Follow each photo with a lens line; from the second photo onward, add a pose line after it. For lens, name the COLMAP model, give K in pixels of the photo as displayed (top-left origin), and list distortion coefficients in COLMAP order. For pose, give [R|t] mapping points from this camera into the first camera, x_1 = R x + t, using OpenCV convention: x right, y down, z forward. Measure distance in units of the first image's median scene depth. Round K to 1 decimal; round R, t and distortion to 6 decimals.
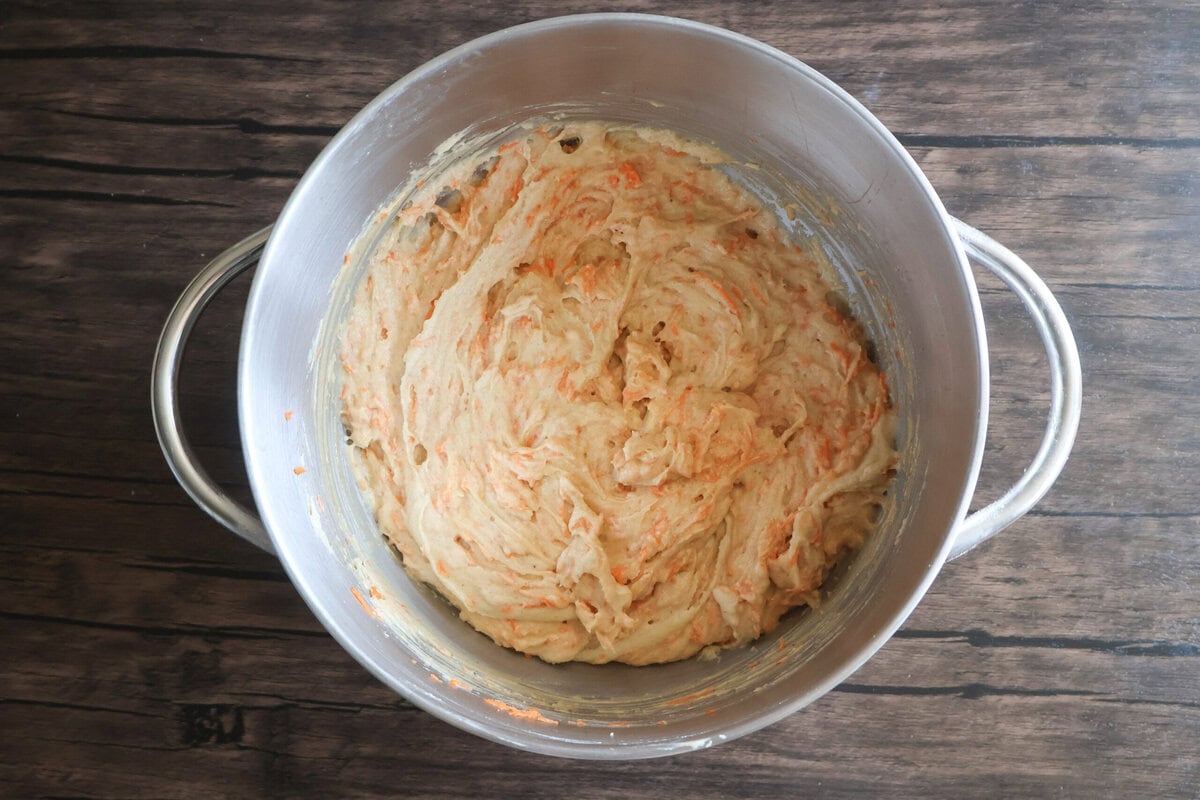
lens RADIAL K [[1575.6, 0, 600.0], [0, 1575.6, 400.0], [0, 0, 1]] dist [0.007549, -0.012055]
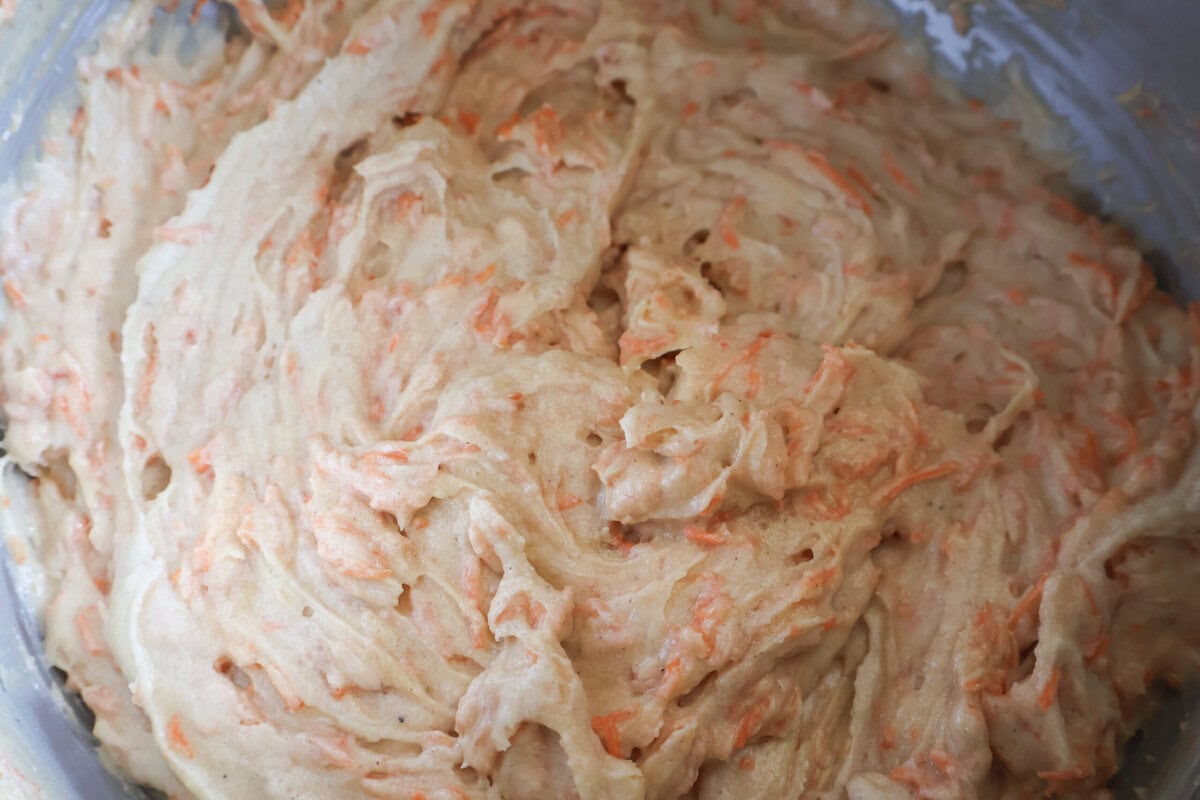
lens RADIAL K [[1575.6, 0, 600.0], [0, 1575.6, 400.0], [0, 0, 1]] dist [0.007549, -0.012055]
pose [[0.999998, 0.000755, -0.002012, 0.009748], [-0.001388, 0.941682, -0.336502, 0.161904], [0.001641, 0.336504, 0.941680, 0.585423]]
